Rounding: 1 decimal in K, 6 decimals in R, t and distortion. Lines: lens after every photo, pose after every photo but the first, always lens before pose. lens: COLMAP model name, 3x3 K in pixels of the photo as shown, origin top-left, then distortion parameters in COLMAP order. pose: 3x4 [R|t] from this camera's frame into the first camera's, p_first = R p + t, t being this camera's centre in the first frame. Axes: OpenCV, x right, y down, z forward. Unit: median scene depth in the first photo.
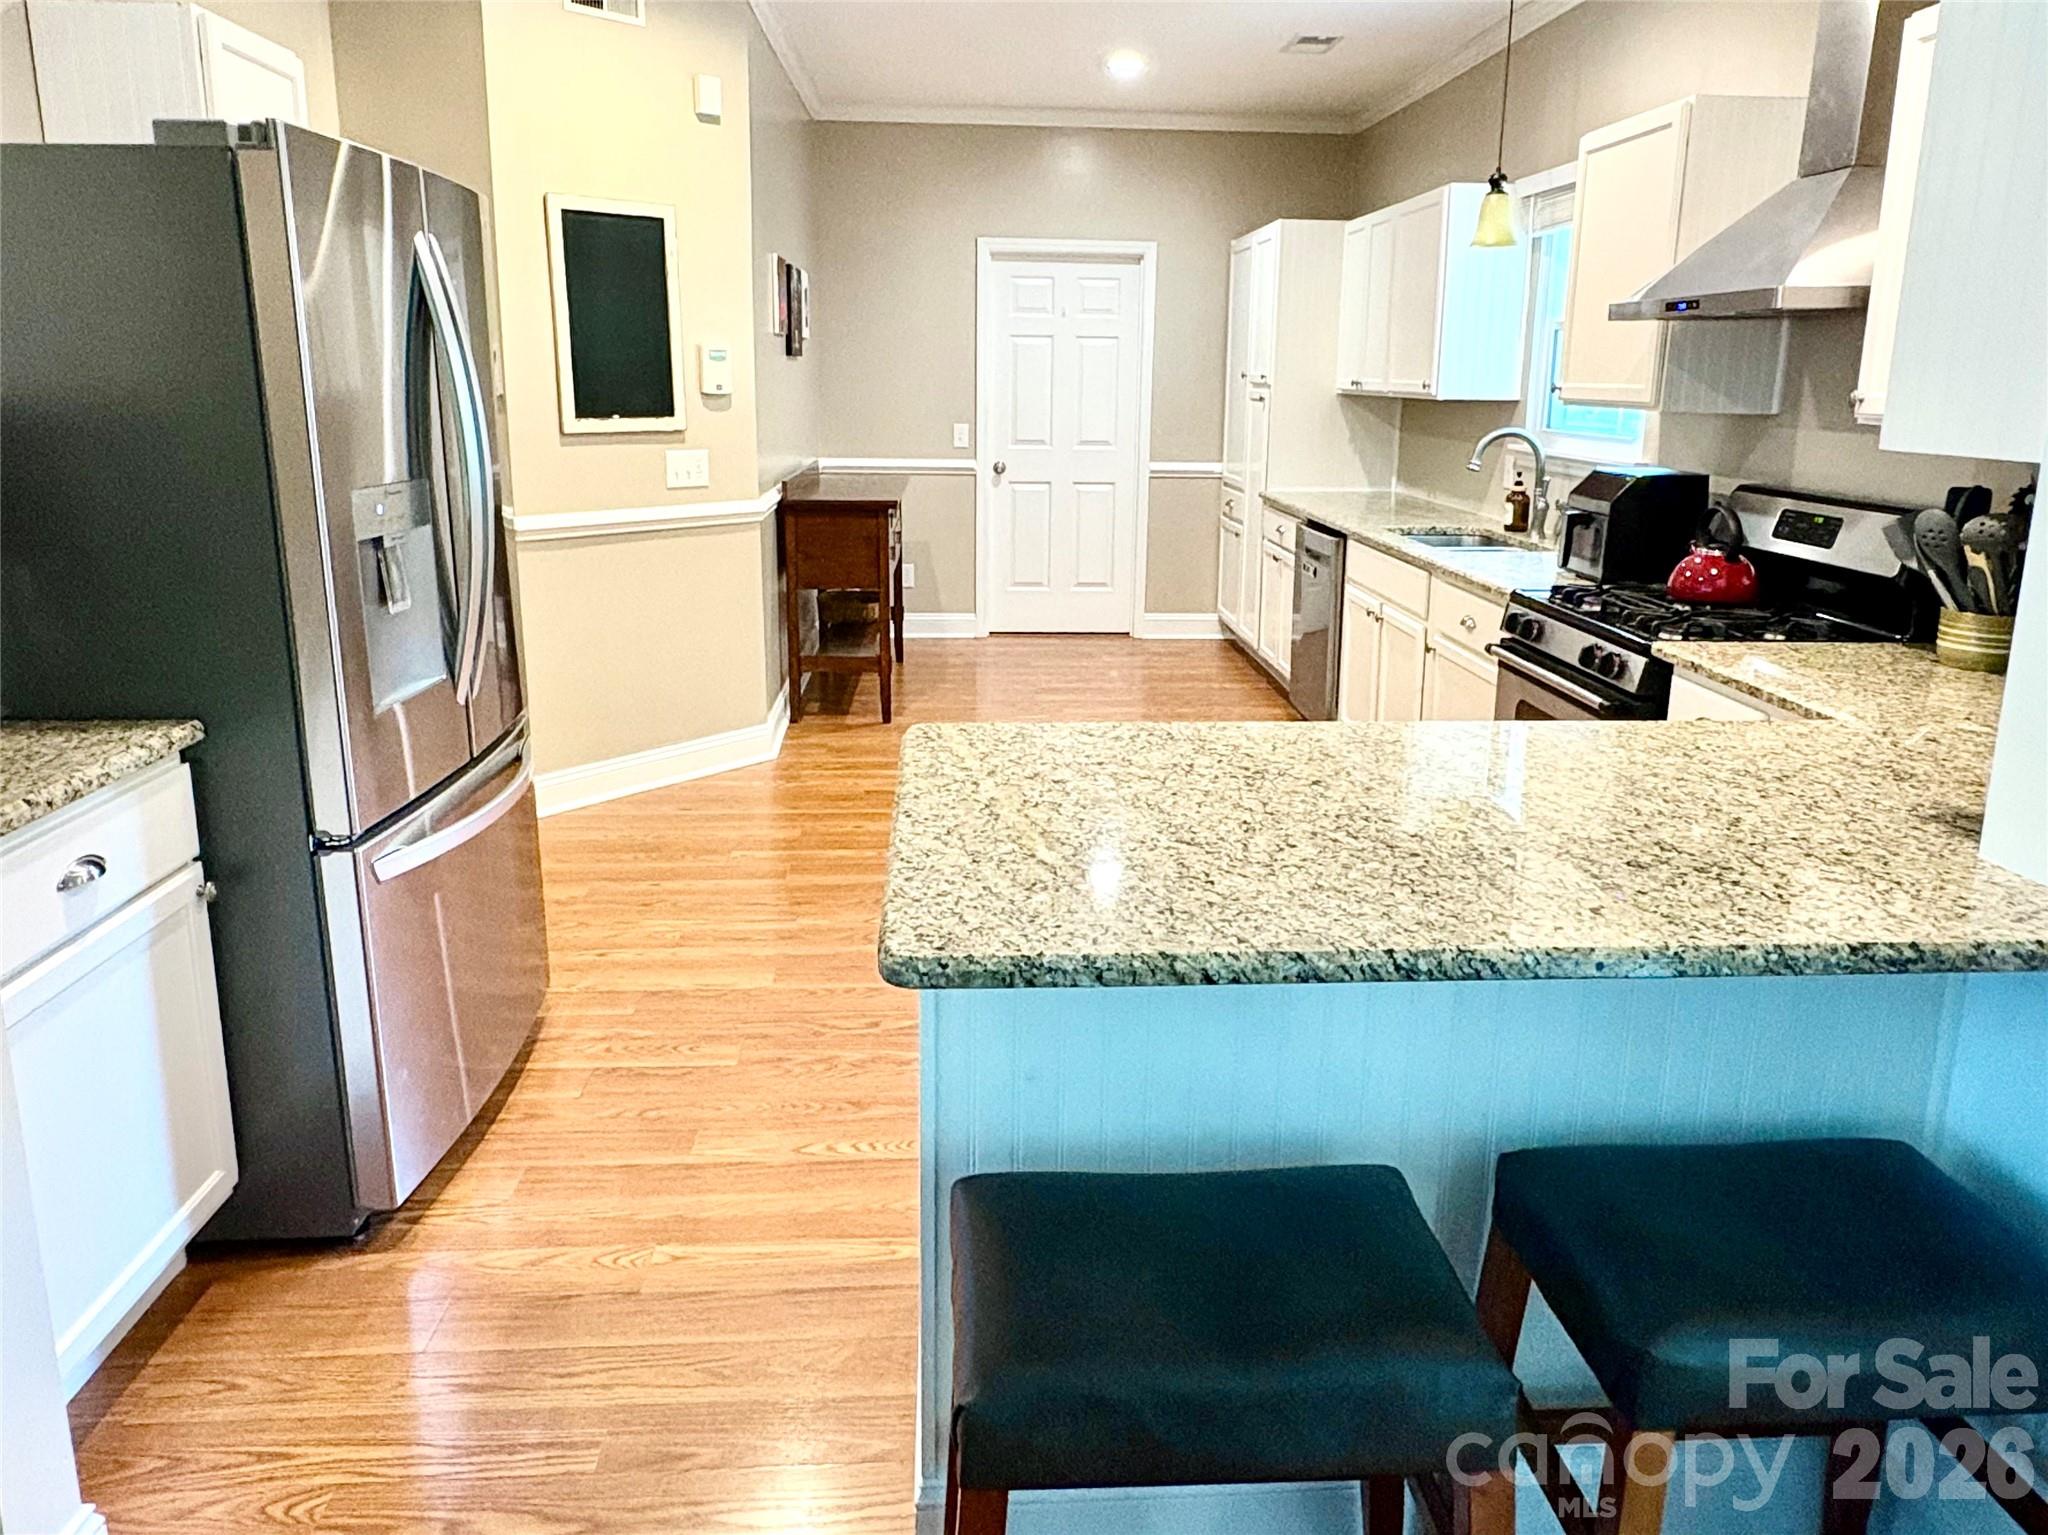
lens RADIAL K [[1280.6, 0, 1024.0], [0, 1280.6, 767.5], [0, 0, 1]] dist [0.000398, 0.002262]
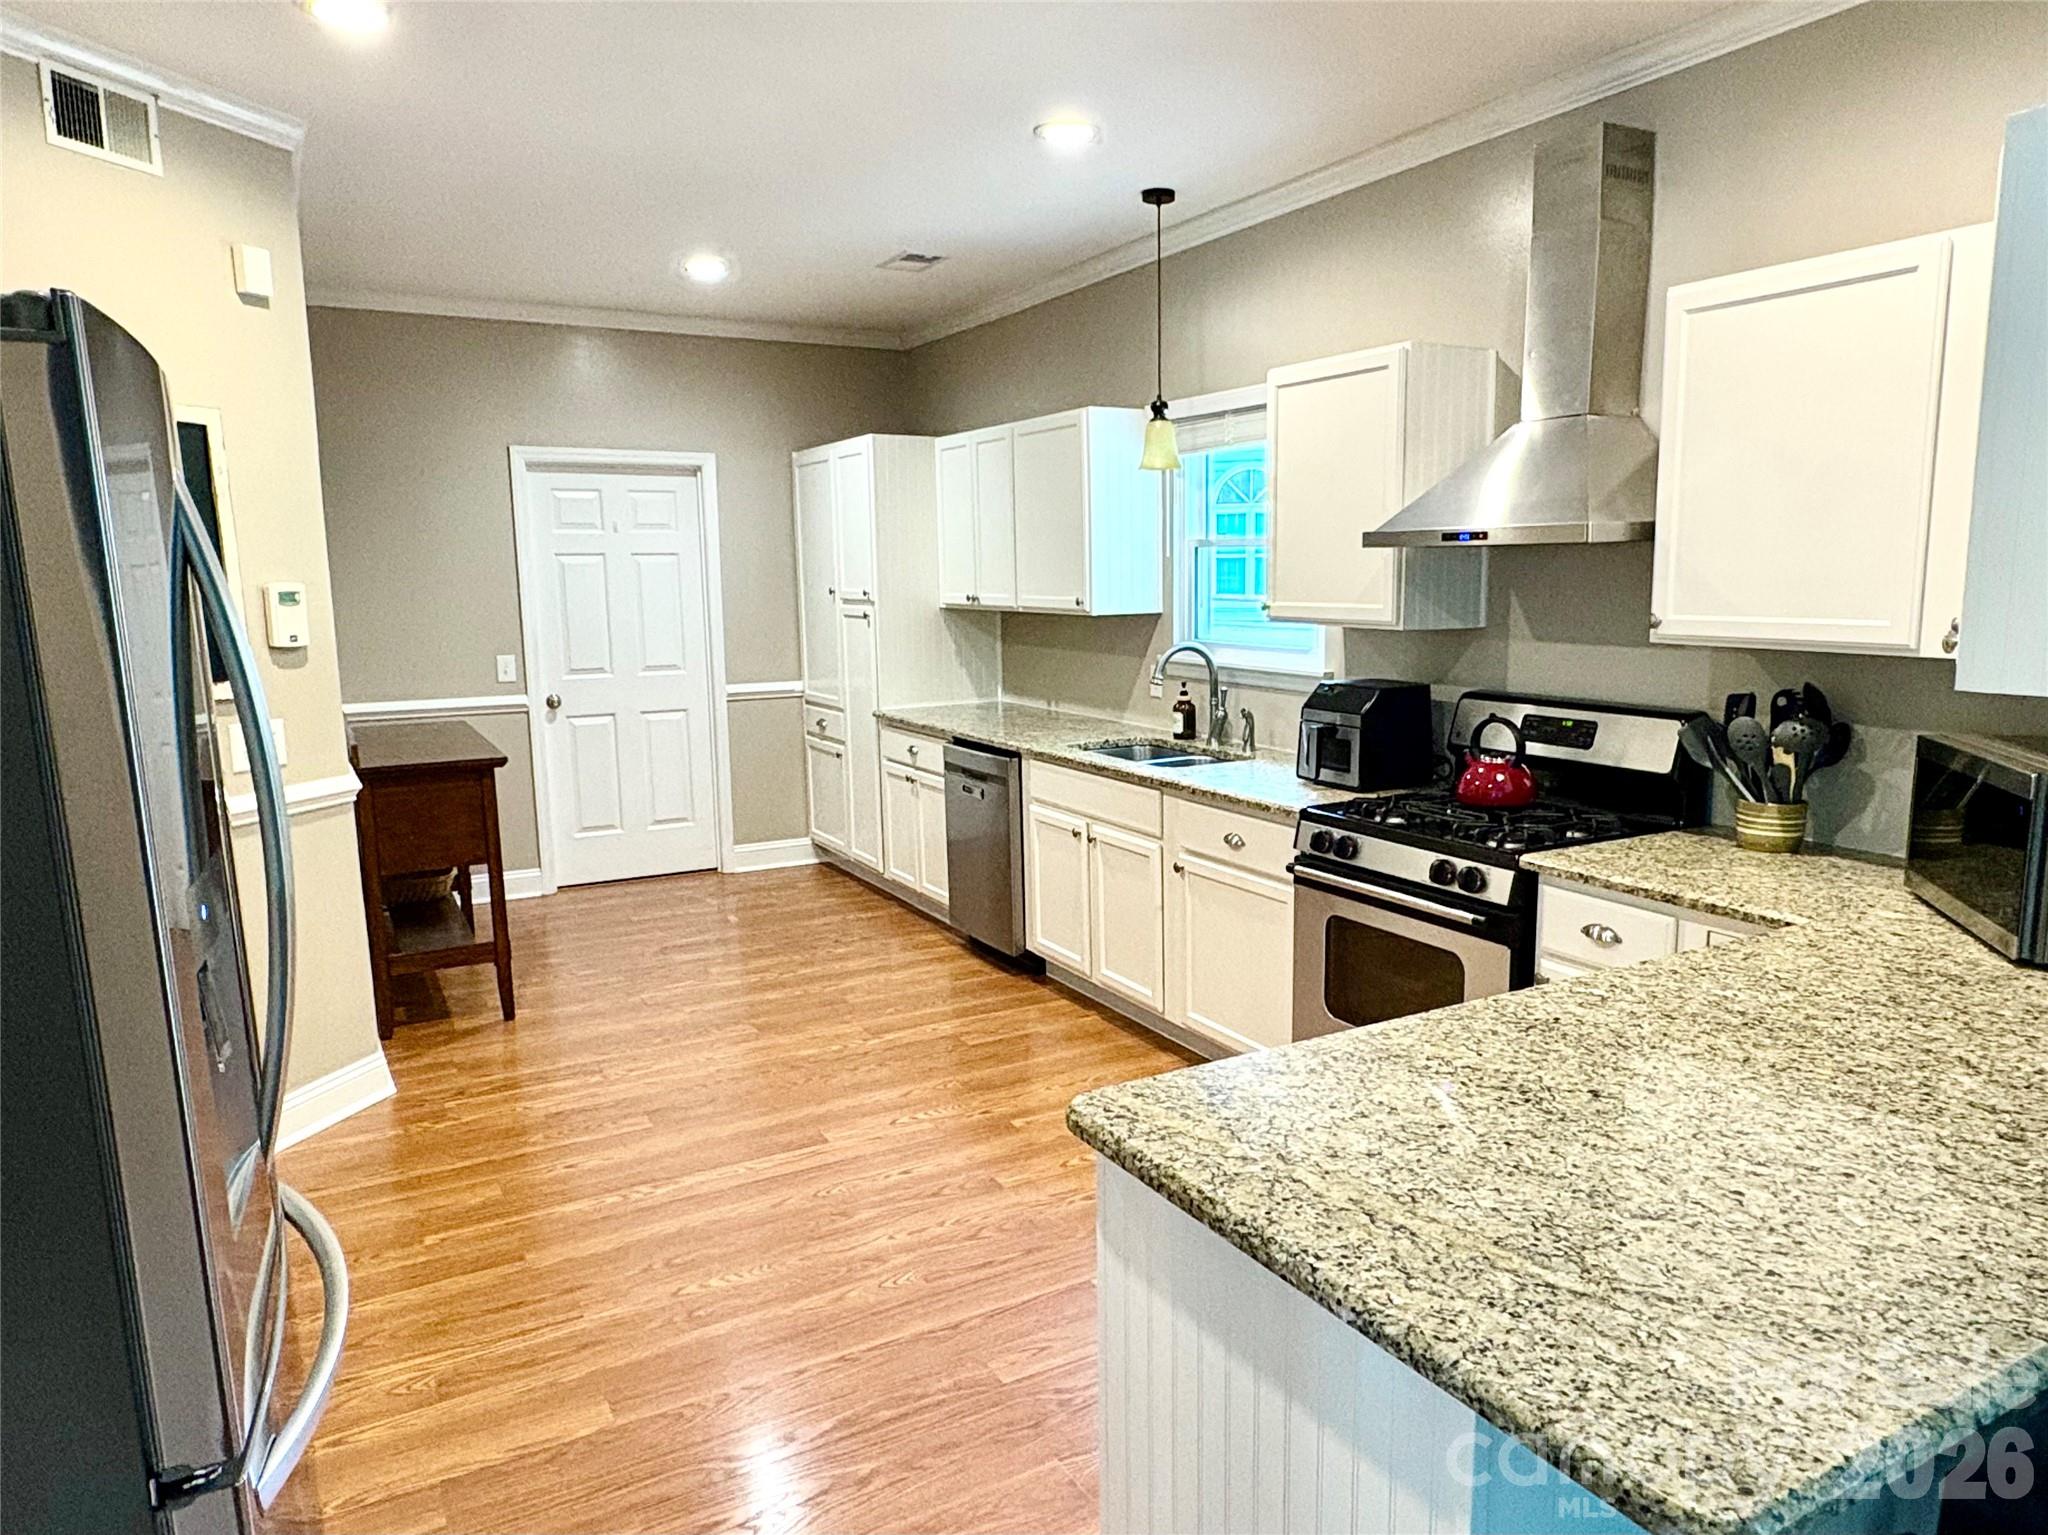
lens RADIAL K [[1292.5, 0, 1024.6], [0, 1292.5, 883.0], [0, 0, 1]] dist [-0.001475, 0.003738]
pose [[0.901768, -0.125218, 0.413684, -0.170469], [0.150019, 0.988290, -0.027874, -0.058996], [-0.405350, 0.087197, 0.909994, 0.115532]]
